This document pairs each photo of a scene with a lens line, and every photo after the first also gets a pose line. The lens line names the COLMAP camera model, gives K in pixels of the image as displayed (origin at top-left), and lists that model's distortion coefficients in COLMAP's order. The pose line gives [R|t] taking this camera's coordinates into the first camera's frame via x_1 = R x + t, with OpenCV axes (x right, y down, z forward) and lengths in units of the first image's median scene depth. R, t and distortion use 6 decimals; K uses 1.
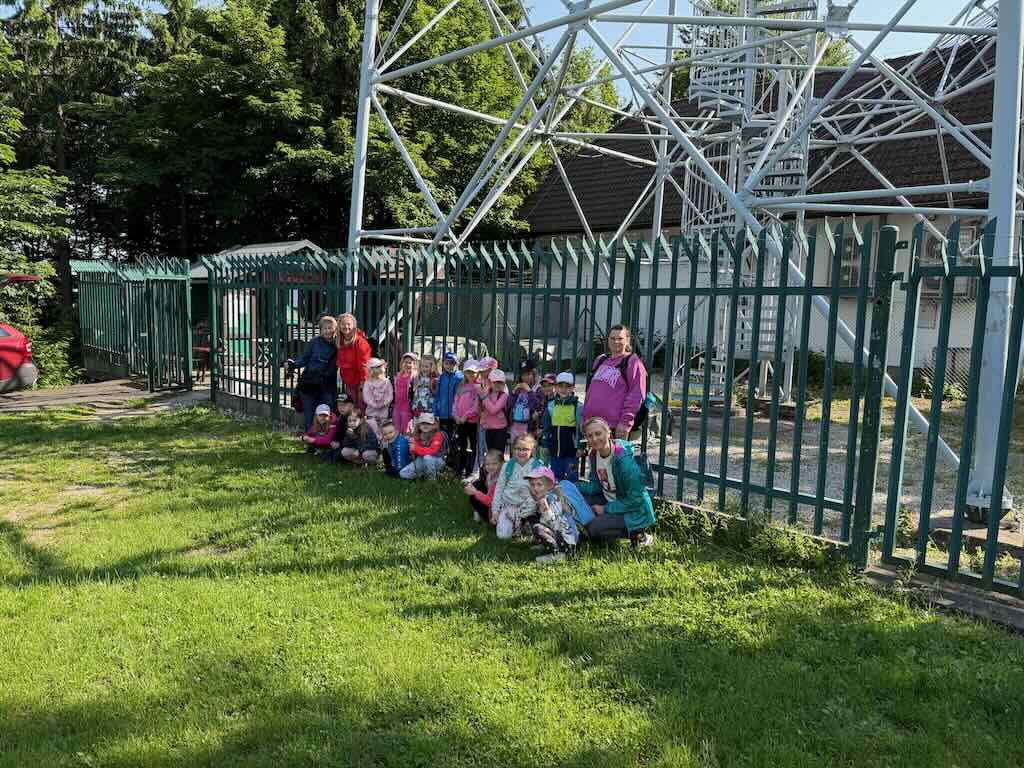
lens RADIAL K [[720.0, 0, 509.7], [0, 720.0, 387.2], [0, 0, 1]] dist [0.052373, -0.060179]
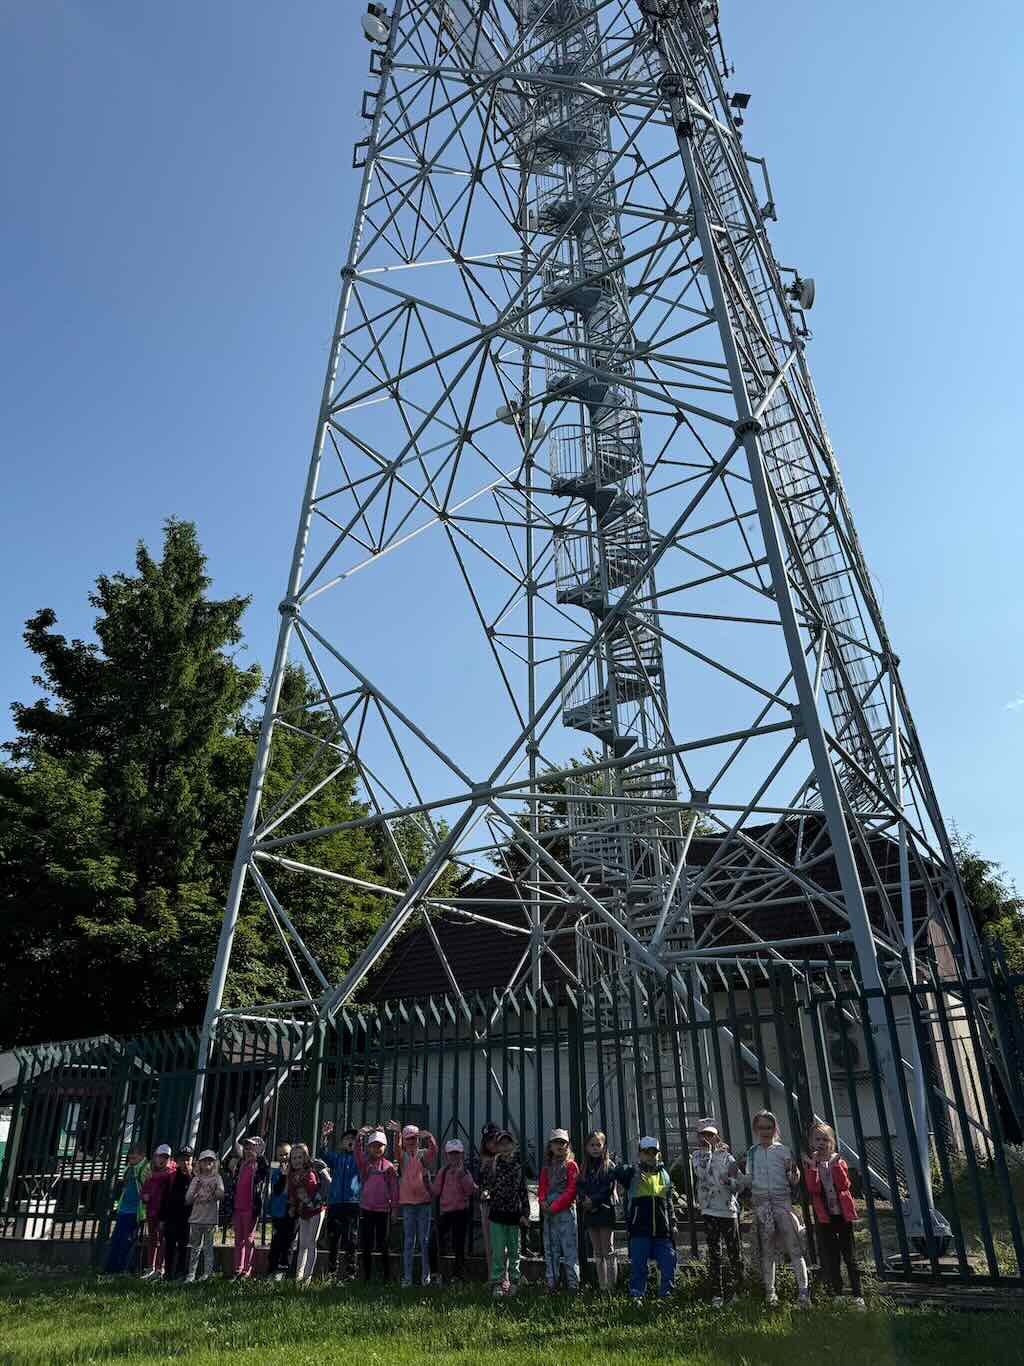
lens RADIAL K [[956.8, 0, 512.5], [0, 956.8, 681.7], [0, 0, 1]] dist [0.122955, -0.192008]
pose [[0.977010, 0.041325, 0.209149, -0.126608], [0.077217, 0.845831, -0.527833, 0.089883], [-0.198717, 0.531848, 0.823195, -0.226509]]
